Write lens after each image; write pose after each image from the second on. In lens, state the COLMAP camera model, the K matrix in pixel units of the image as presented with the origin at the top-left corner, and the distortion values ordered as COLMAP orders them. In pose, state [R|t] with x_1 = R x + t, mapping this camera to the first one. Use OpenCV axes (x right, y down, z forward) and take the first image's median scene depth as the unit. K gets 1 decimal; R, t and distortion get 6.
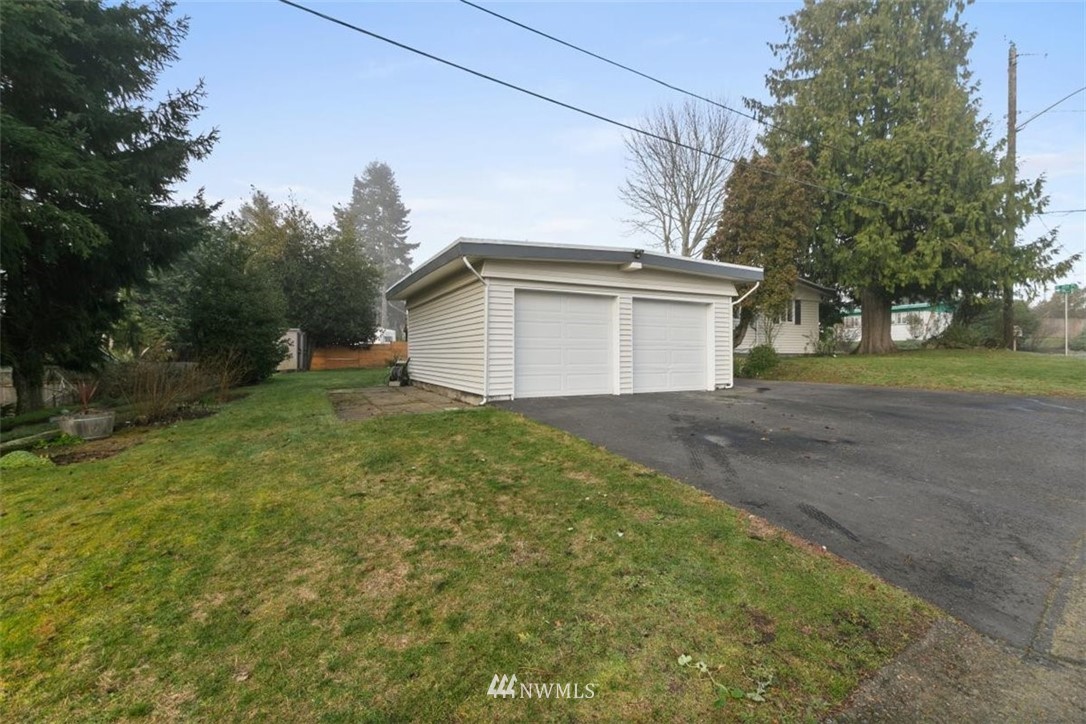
lens RADIAL K [[483.1, 0, 543.9], [0, 483.1, 359.4], [0, 0, 1]] dist [0.002777, 0.000191]
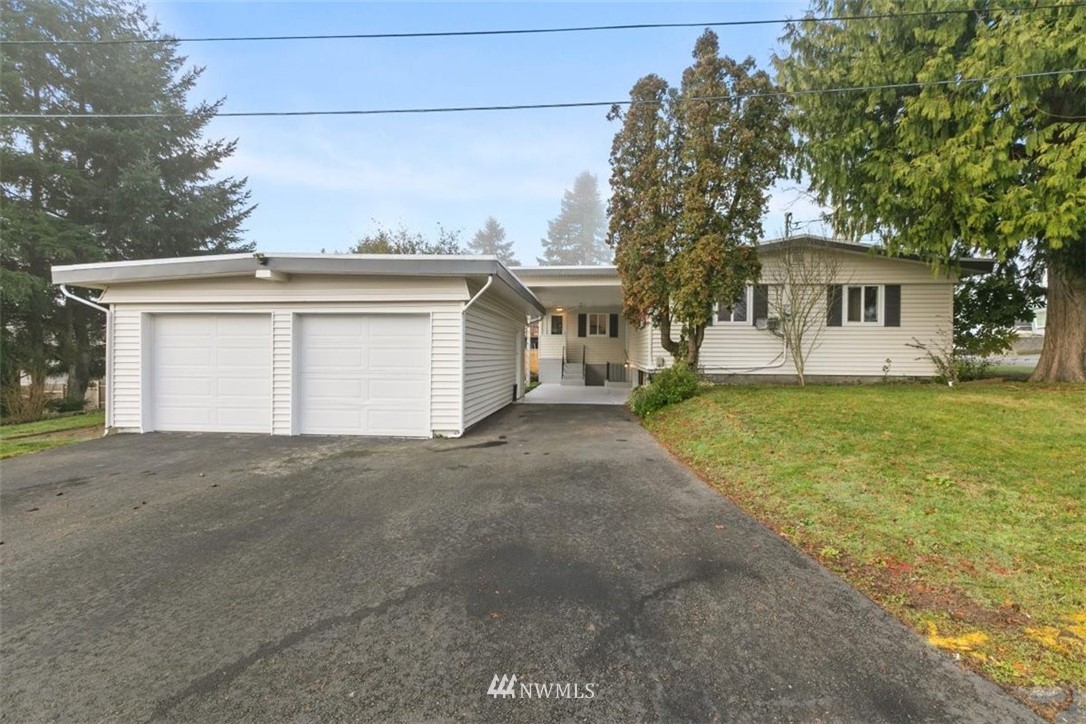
lens RADIAL K [[483.1, 0, 544.9], [0, 483.1, 358.2], [0, 0, 1]] dist [0.002777, 0.000191]
pose [[0.841051, 0.008943, -0.540881, 0.889876], [-0.008900, 0.999957, 0.002693, -0.056360], [0.540882, 0.002549, 0.841095, 0.520619]]
